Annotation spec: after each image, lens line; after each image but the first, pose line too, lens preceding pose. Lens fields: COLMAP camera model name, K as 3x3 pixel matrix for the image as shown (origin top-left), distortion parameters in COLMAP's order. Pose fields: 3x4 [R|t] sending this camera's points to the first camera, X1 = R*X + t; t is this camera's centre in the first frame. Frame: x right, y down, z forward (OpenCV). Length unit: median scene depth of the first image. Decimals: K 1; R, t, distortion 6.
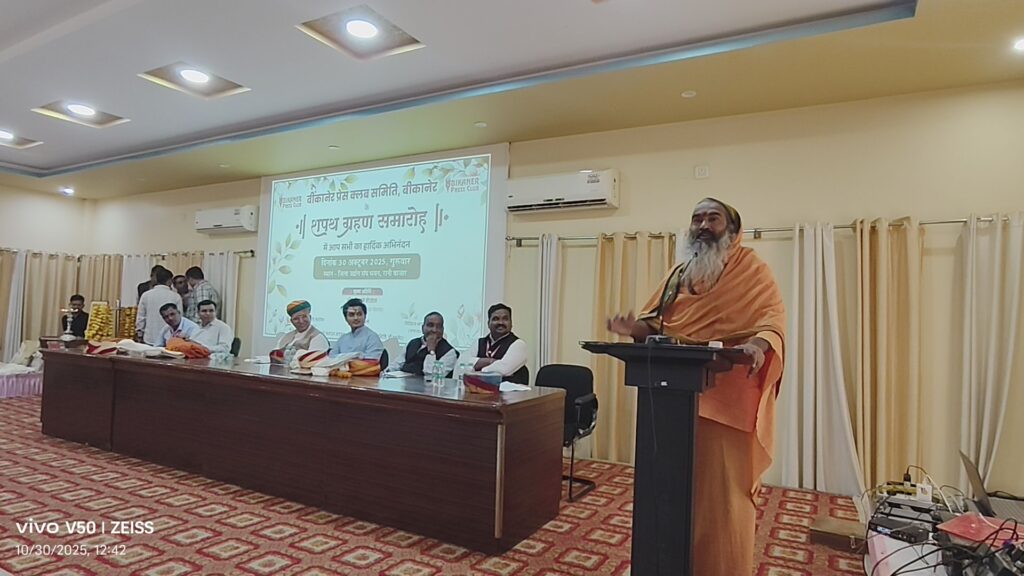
lens RADIAL K [[569.4, 0, 503.8], [0, 569.4, 292.6], [0, 0, 1]] dist [-0.046665, 0.014134]
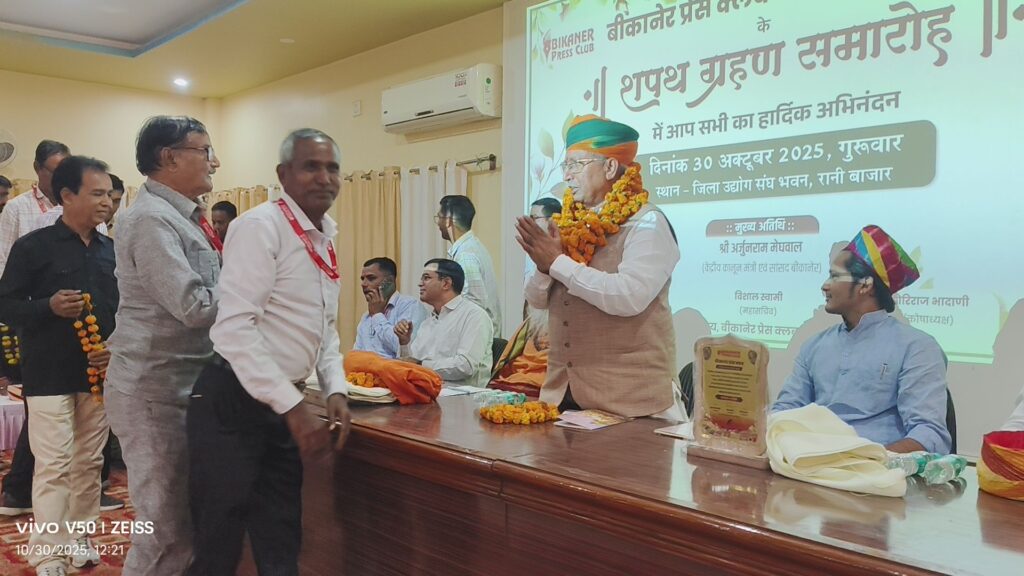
lens RADIAL K [[854.0, 0, 501.9], [0, 854.0, 287.2], [0, 0, 1]] dist [0.073227, -0.110496]
pose [[0.943558, -0.023069, -0.330404, -0.212682], [0.043352, 0.997591, 0.054151, 0.000134], [0.328359, -0.065419, 0.942285, 0.312823]]
